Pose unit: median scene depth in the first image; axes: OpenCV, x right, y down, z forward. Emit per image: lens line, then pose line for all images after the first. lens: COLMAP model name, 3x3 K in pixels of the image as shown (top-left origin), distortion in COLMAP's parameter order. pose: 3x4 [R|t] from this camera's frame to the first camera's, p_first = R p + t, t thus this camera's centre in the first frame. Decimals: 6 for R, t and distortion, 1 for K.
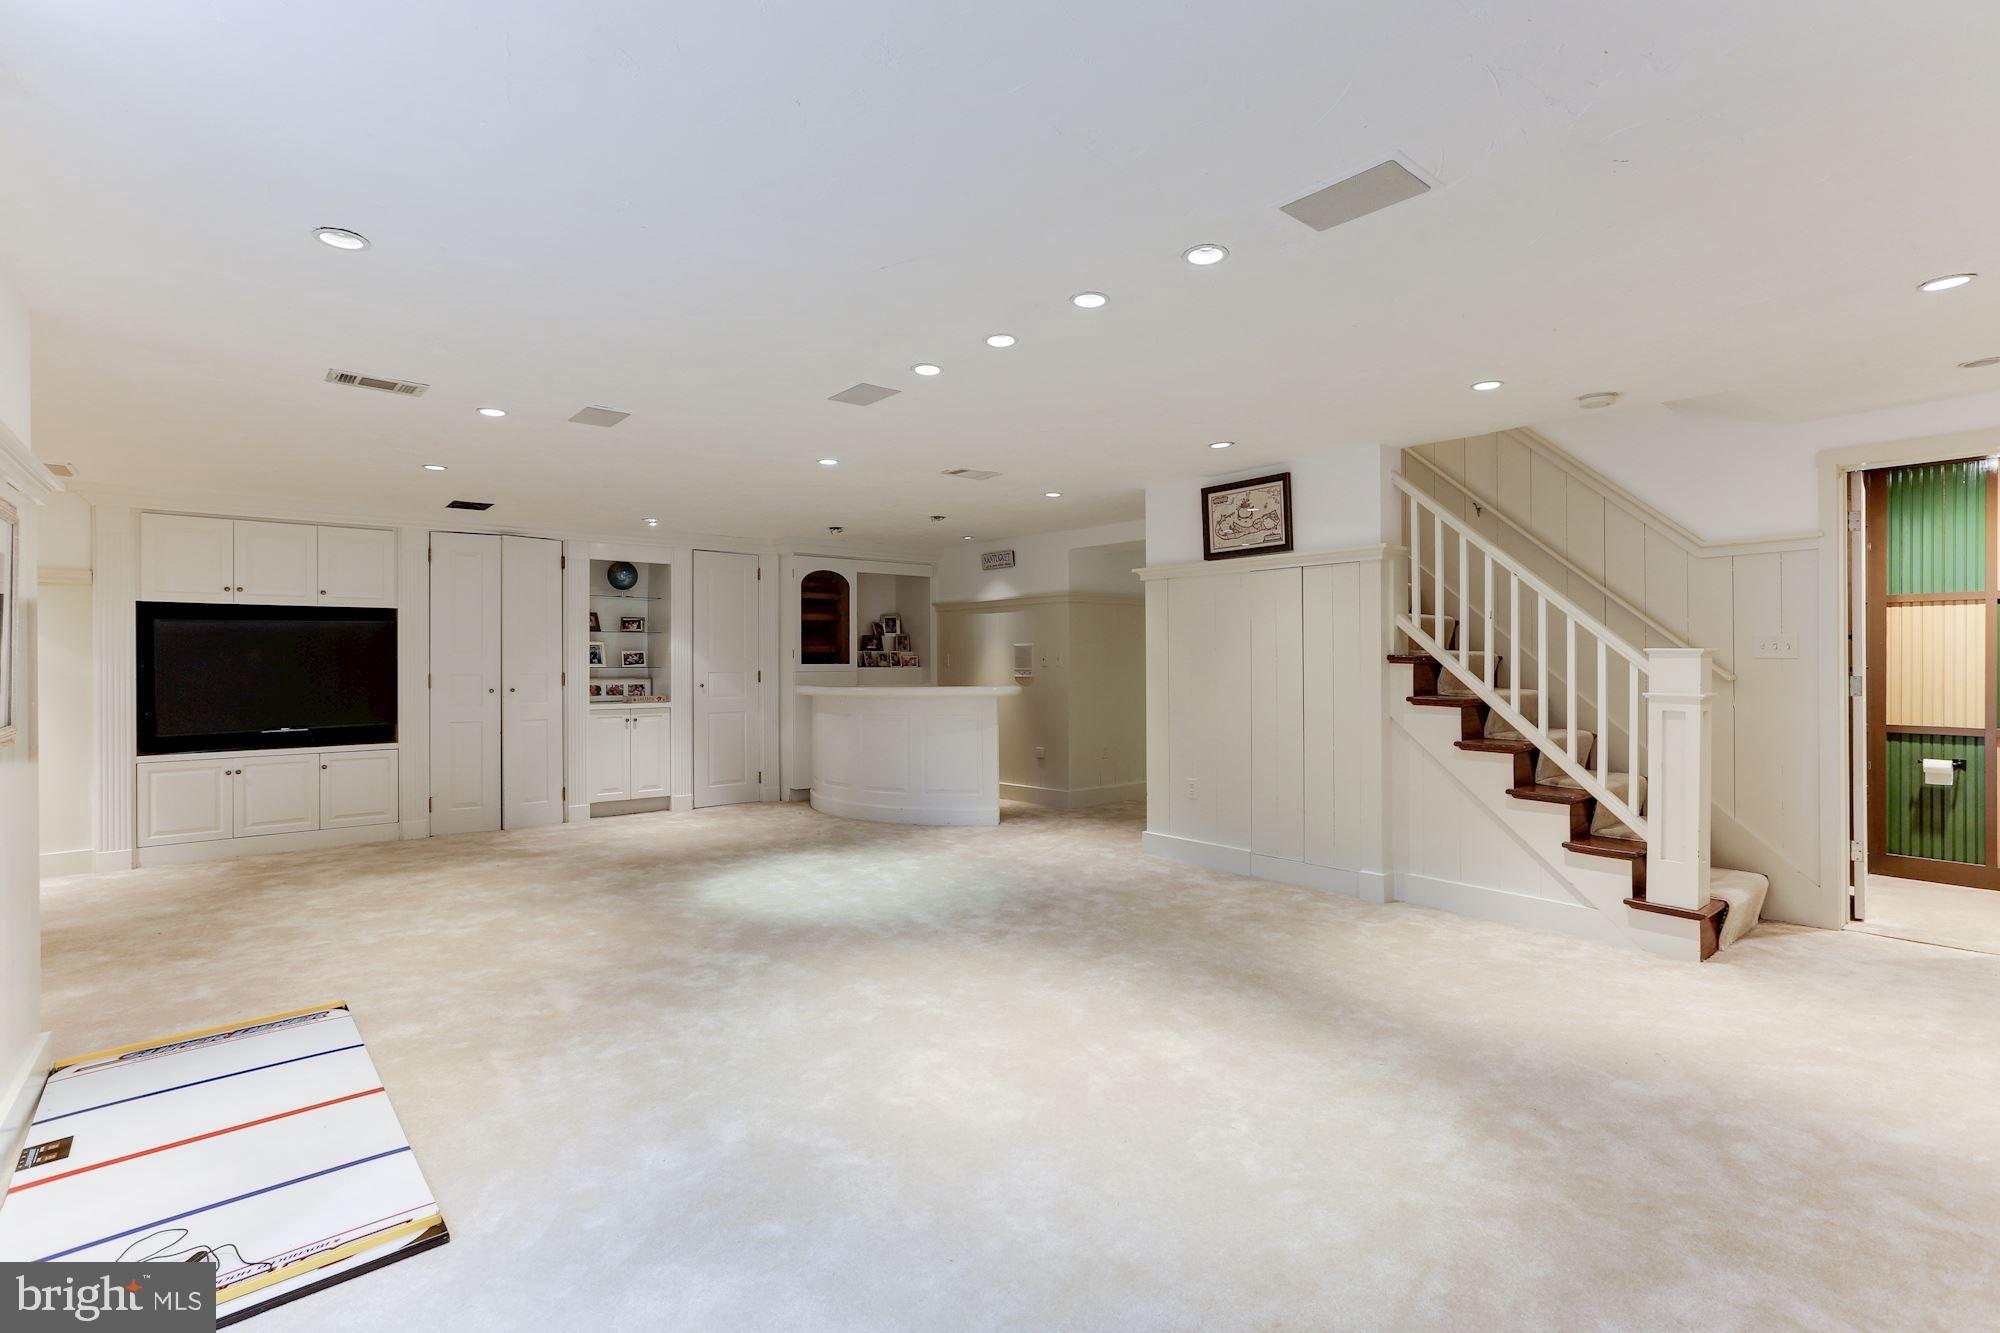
lens RADIAL K [[944.9, 0, 996.4], [0, 944.9, 657.3], [0, 0, 1]] dist [-0.037108, 0.022146]
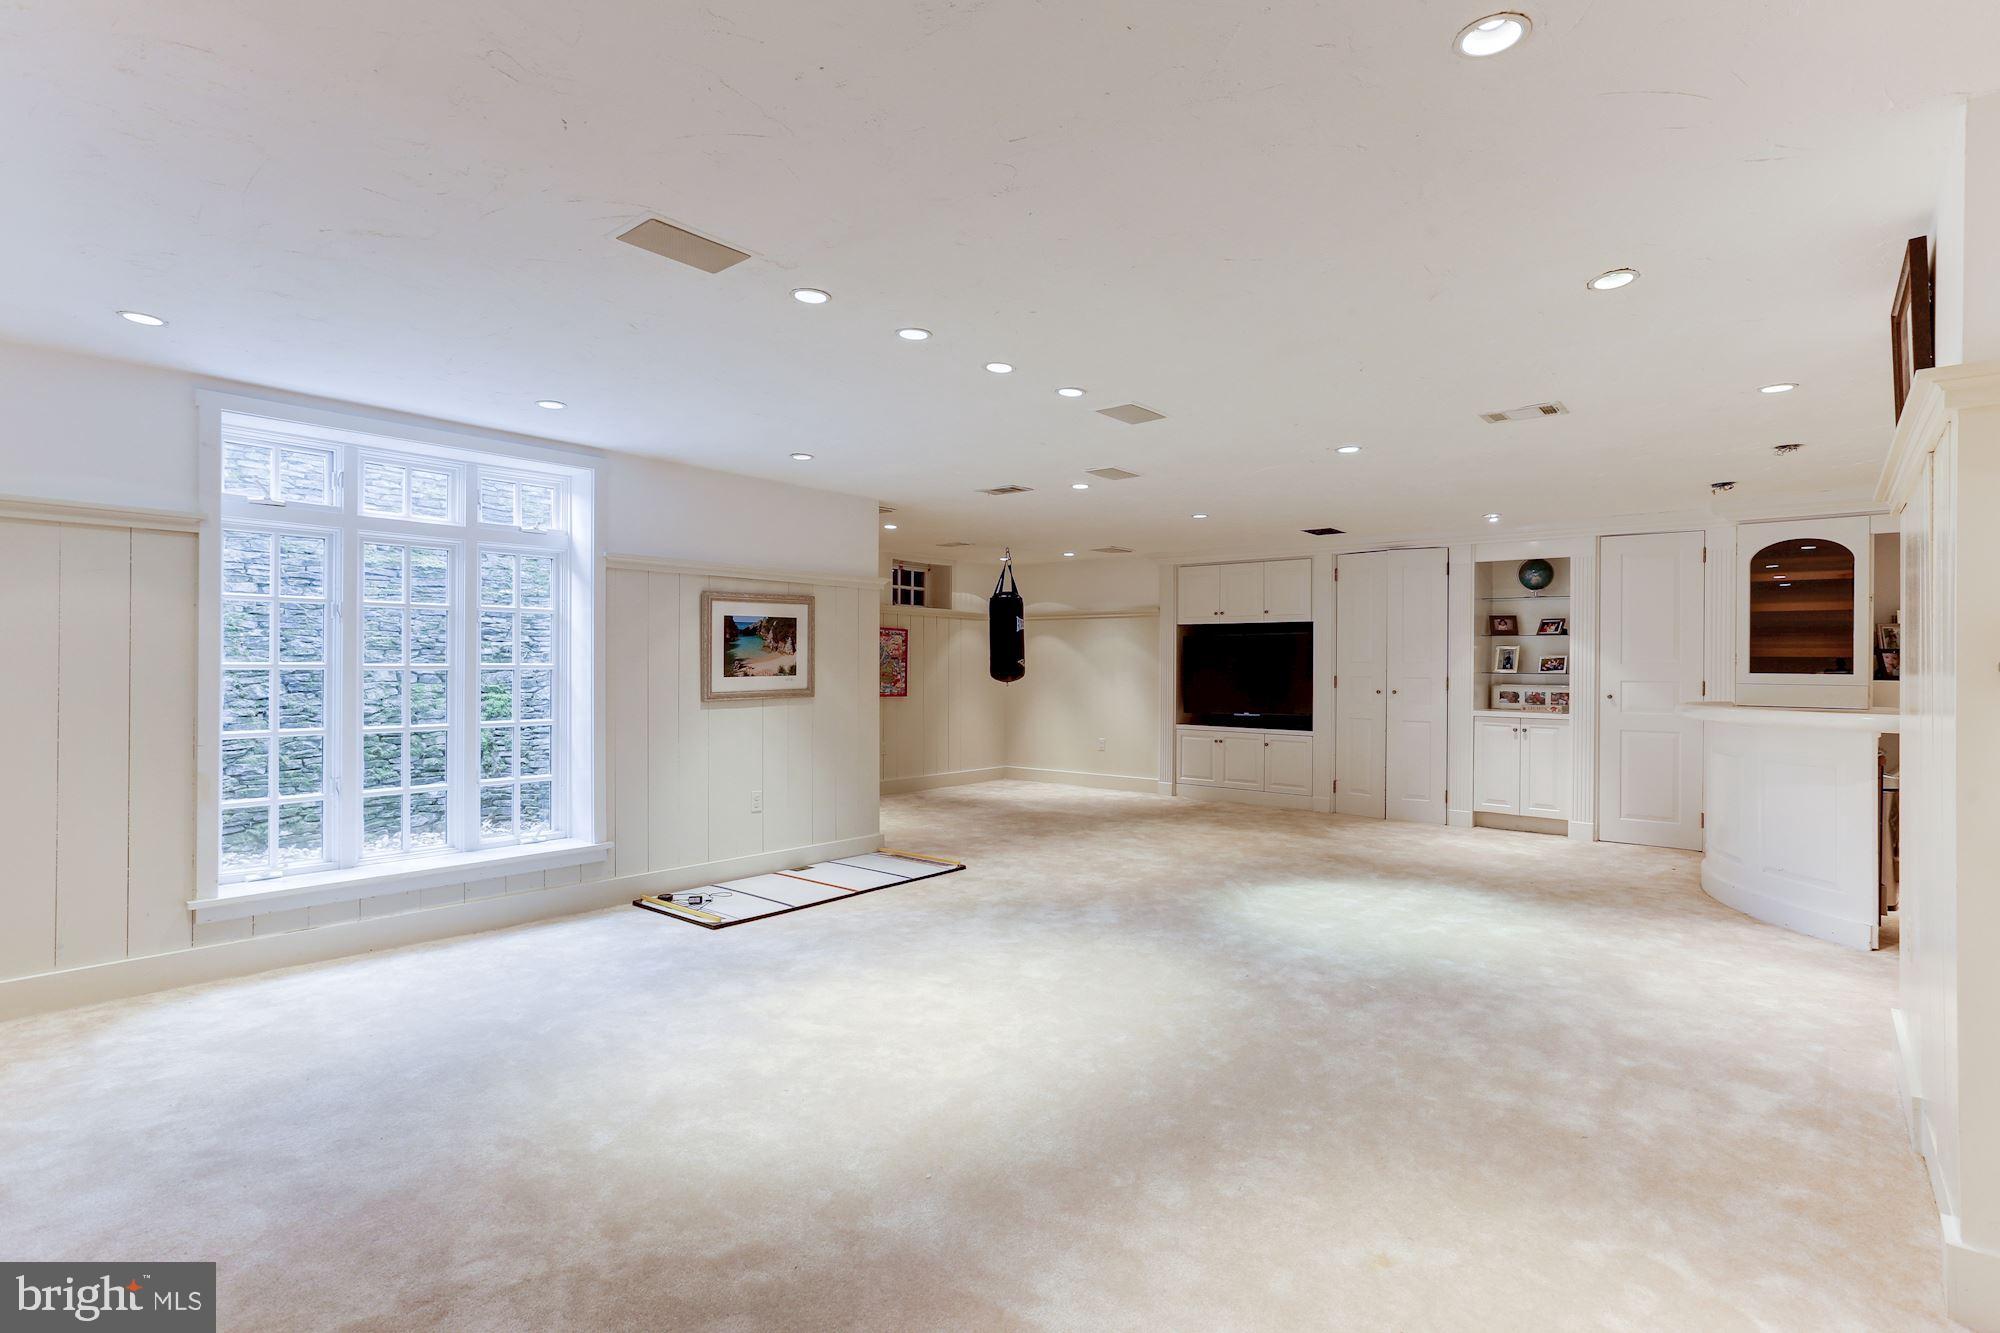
lens RADIAL K [[944.9, 0, 996.4], [0, 944.9, 657.3], [0, 0, 1]] dist [-0.037108, 0.022146]
pose [[0.158771, 0.000659, -0.987315, 0.444345], [-0.002311, 0.999997, 0.000296, -0.004371], [0.987313, 0.002234, 0.158772, 0.340508]]
